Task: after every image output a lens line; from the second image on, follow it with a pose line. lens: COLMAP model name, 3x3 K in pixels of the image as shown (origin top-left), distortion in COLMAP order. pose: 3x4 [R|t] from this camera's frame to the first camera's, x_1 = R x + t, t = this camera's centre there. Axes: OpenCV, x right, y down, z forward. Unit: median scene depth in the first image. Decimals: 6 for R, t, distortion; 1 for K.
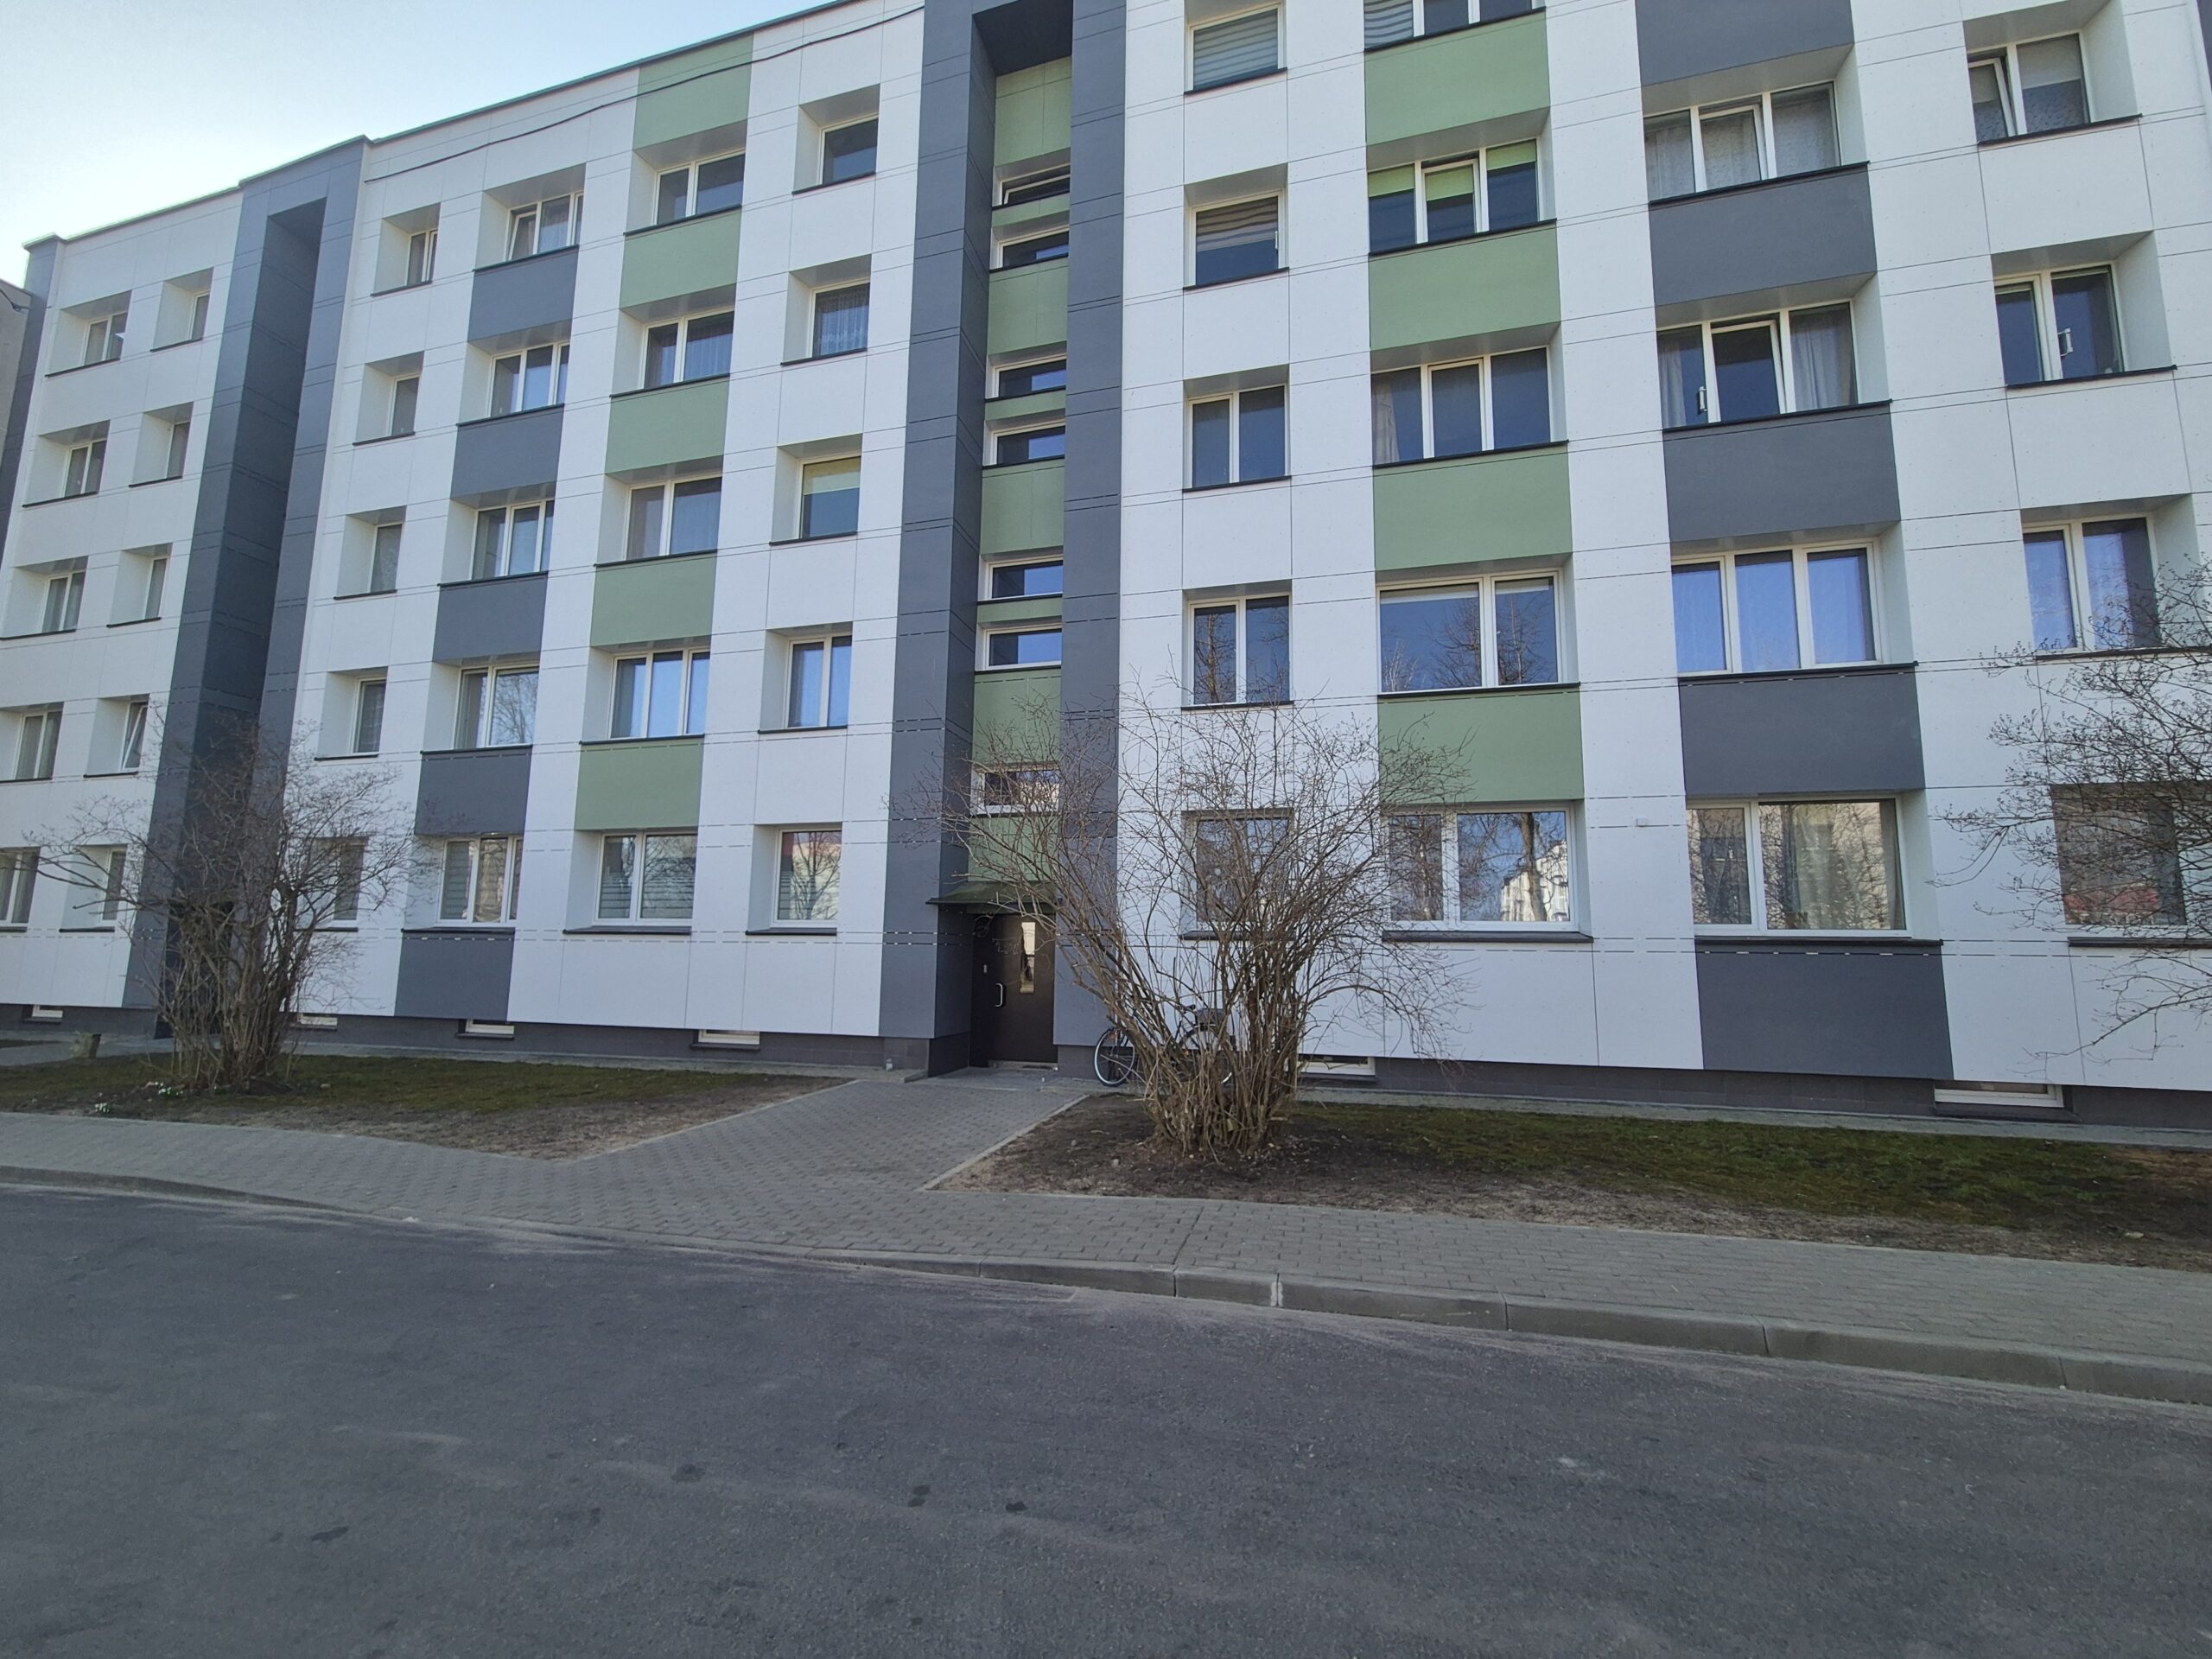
lens RADIAL K [[955.0, 0, 1183.6], [0, 955.0, 842.5], [0, 0, 1]] dist [0.001288, 0.000027]
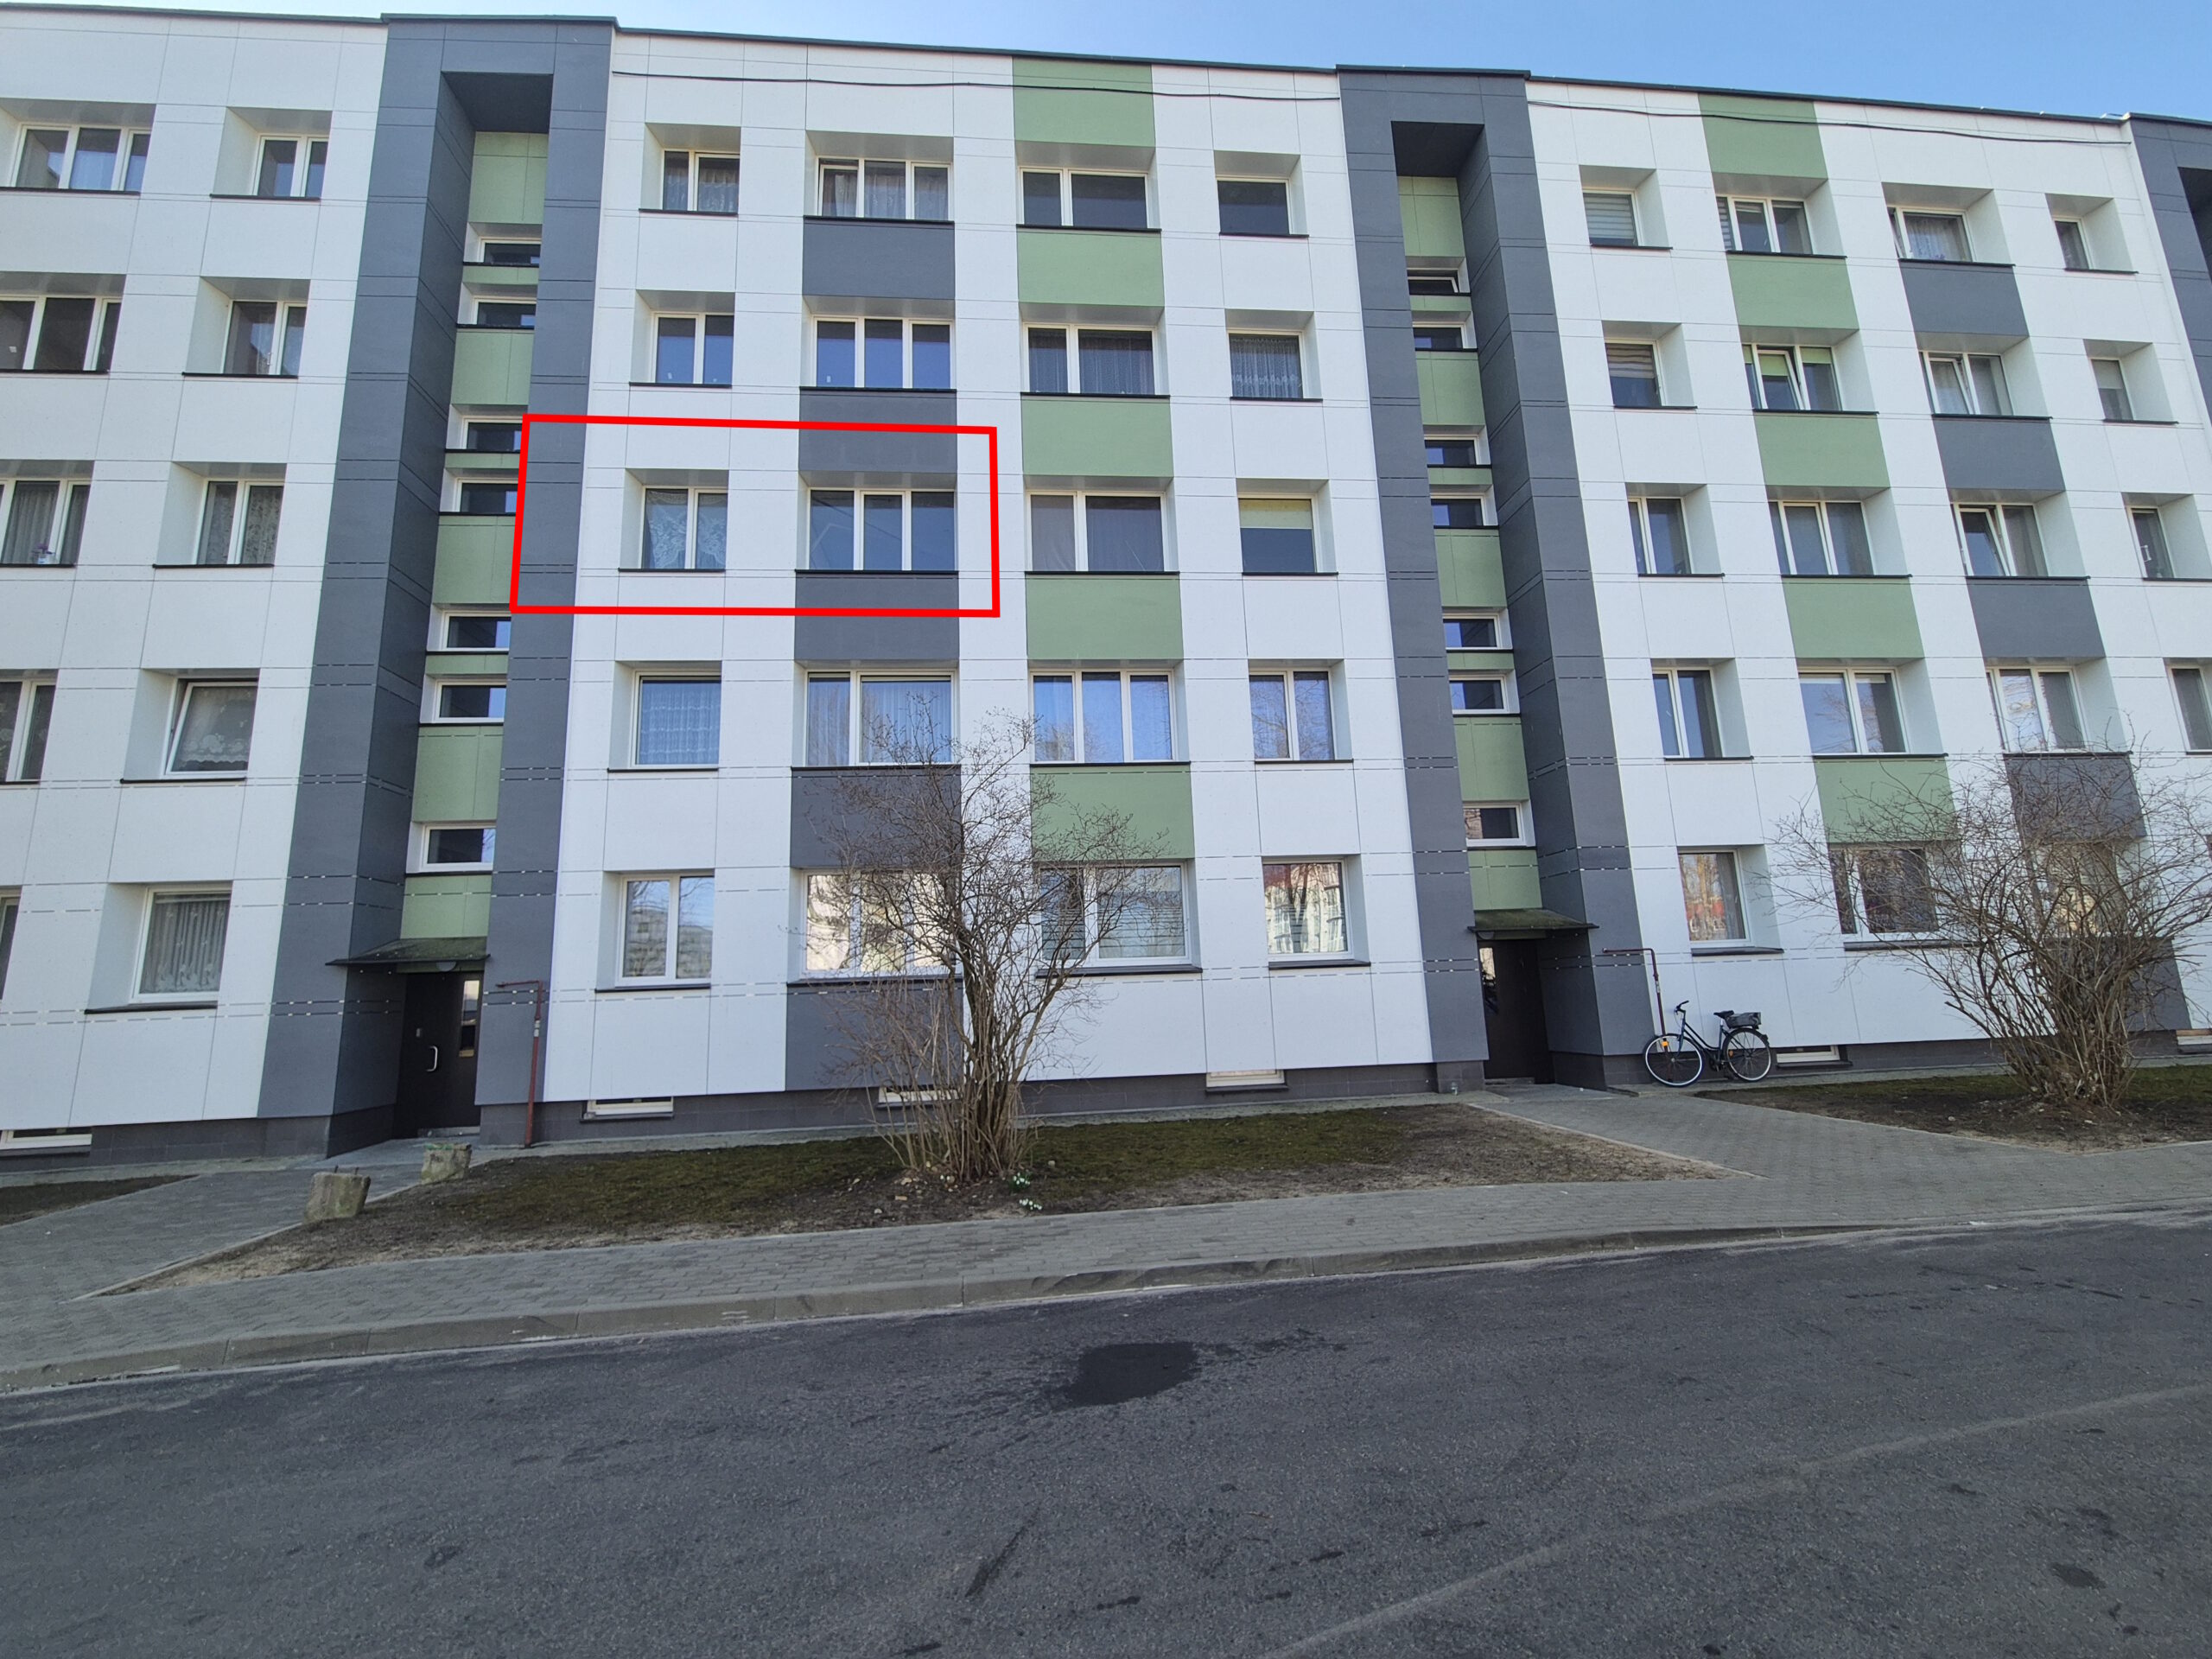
lens RADIAL K [[835.3, 0, 1139.3], [0, 835.3, 861.9], [0, 0, 1]] dist [0.001675, -0.000065]
pose [[0.936097, 0.006978, 0.351673, -0.796420], [0.006532, 0.999286, -0.037216, 0.016975], [-0.351682, 0.037135, 0.935383, 0.228680]]
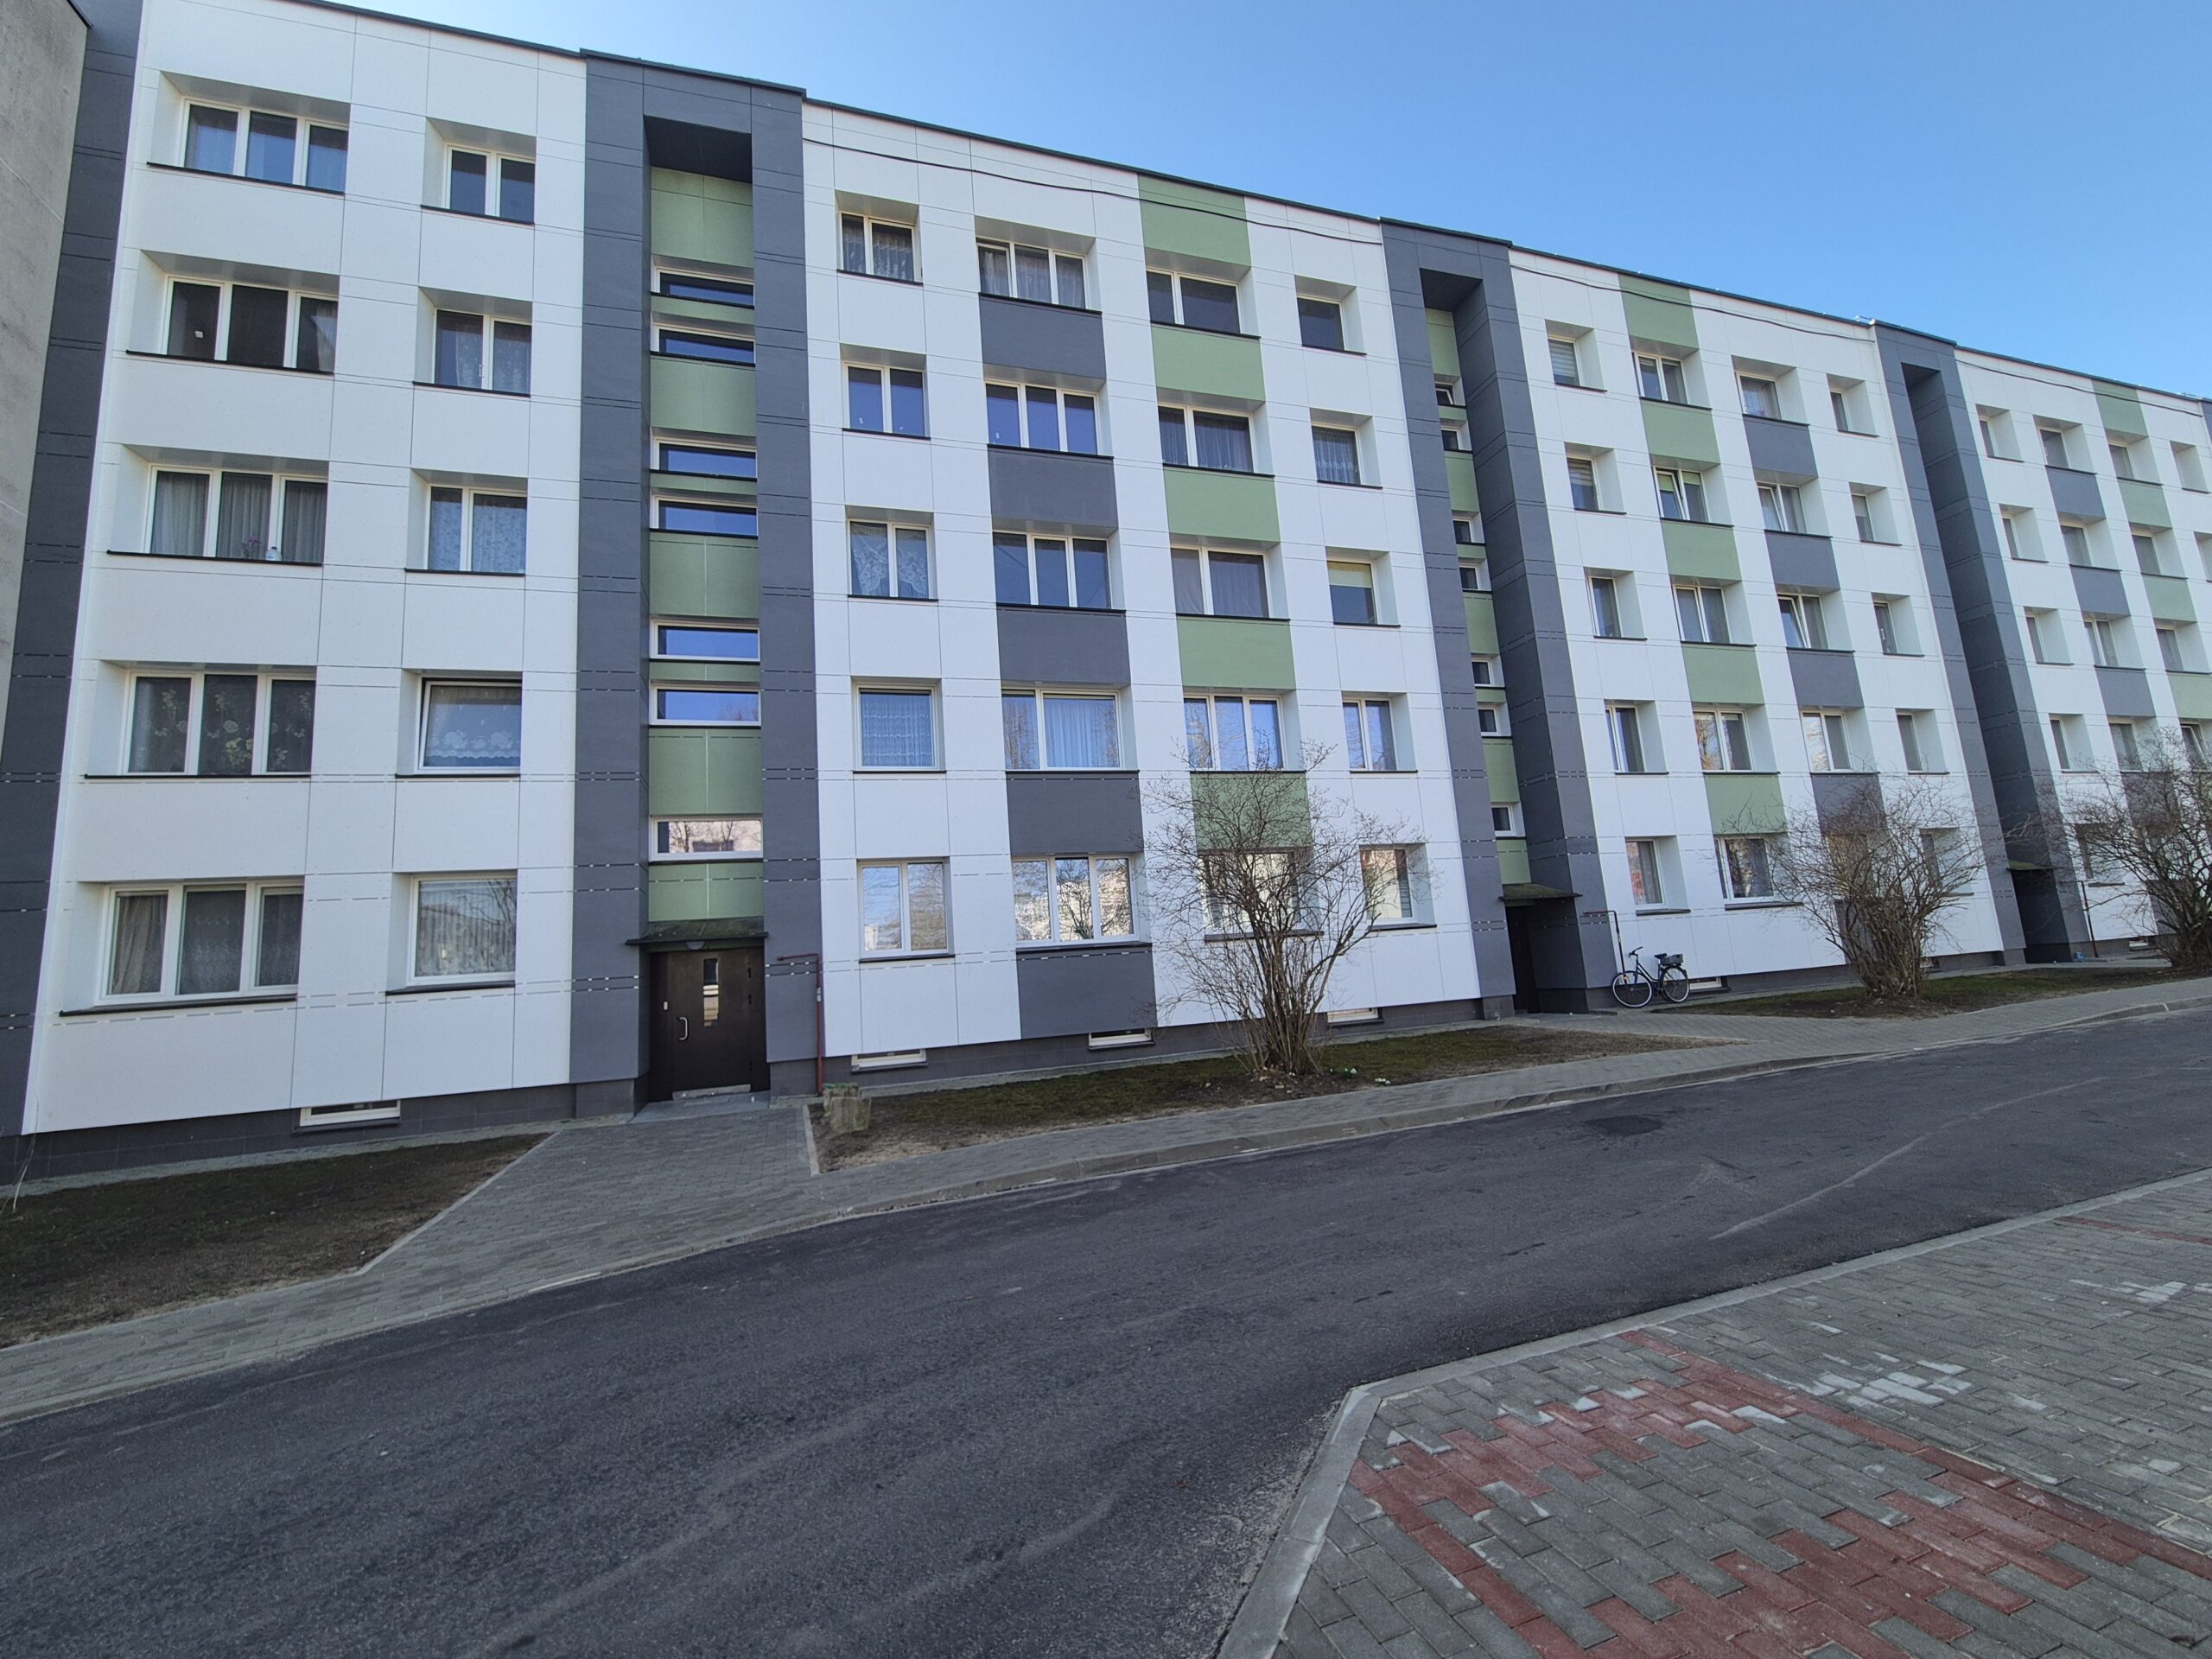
lens RADIAL K [[826.1, 0, 1137.1], [0, 826.1, 852.0], [0, 0, 1]] dist [0.001198, 0.000098]
pose [[0.845098, 0.000717, 0.534611, -1.177328], [0.015313, 0.999556, -0.025547, 0.013807], [-0.534392, 0.029776, 0.844712, 0.217241]]
